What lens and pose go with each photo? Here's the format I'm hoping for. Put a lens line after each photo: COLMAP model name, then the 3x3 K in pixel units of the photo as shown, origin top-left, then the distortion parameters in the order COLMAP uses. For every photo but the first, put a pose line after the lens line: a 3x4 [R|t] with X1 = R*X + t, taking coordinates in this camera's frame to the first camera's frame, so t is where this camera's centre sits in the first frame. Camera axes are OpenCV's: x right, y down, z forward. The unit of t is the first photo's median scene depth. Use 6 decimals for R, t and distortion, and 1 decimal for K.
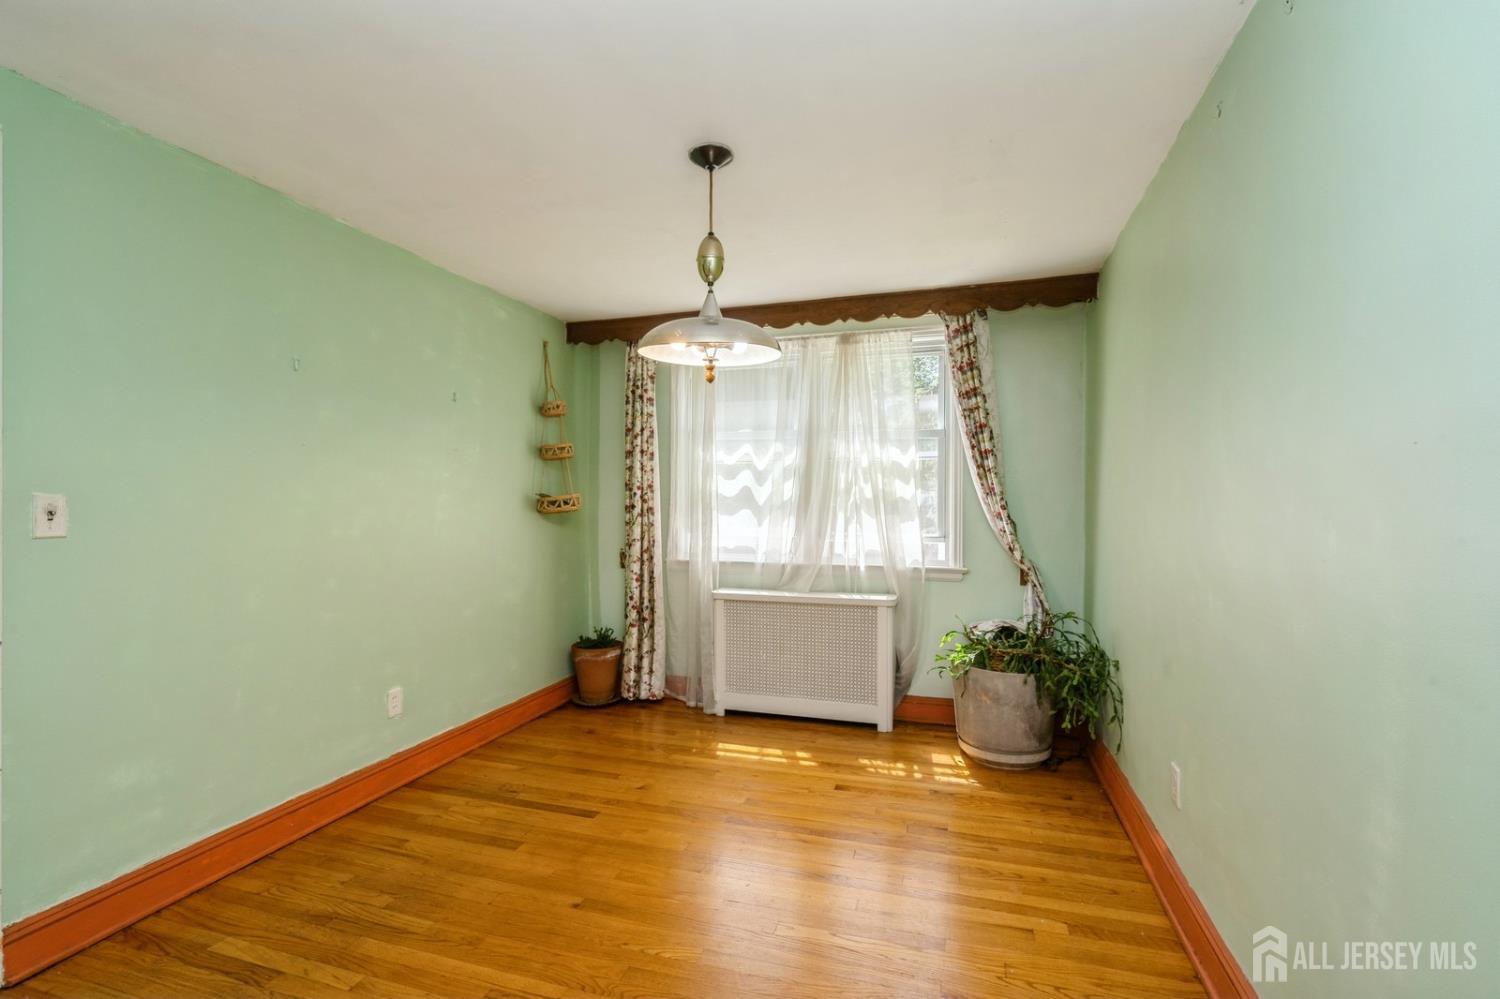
lens RADIAL K [[677.6, 0, 746.4], [0, 677.6, 504.8], [0, 0, 1]] dist [-0.000866, 0.000805]
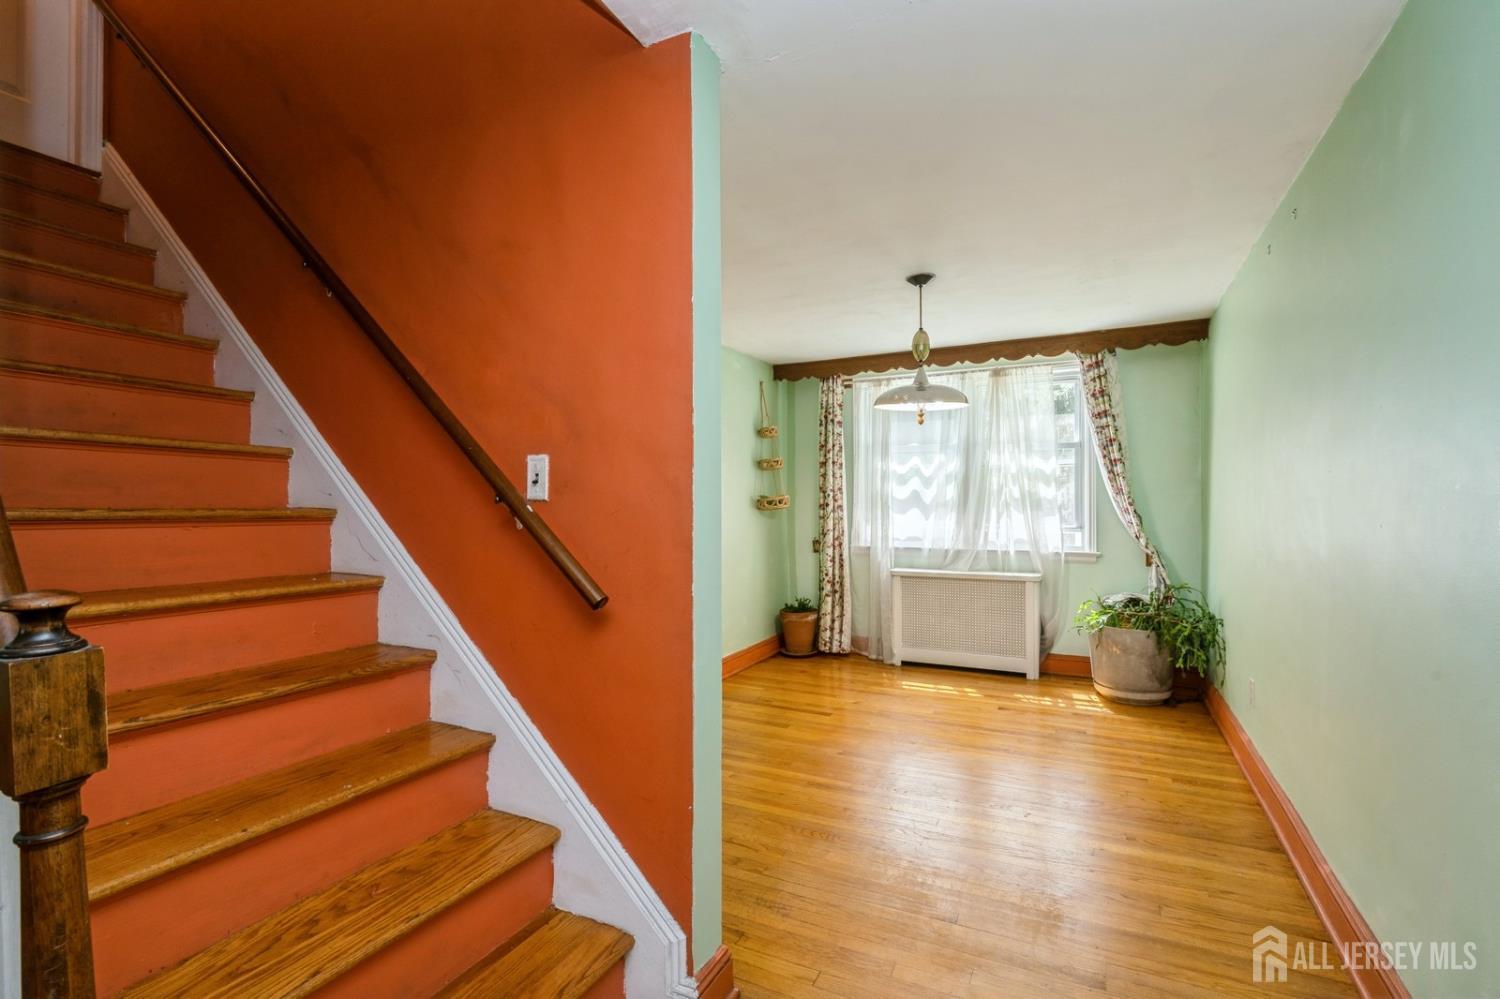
lens RADIAL K [[685.6, 0, 750.0], [0, 685.6, 499.5], [0, 0, 1]] dist [0.003268, 0.000574]
pose [[0.987197, -0.005369, -0.159415, -0.113544], [0.004303, 0.999966, -0.007035, 0.001304], [0.159447, 0.006259, 0.987187, -0.364669]]
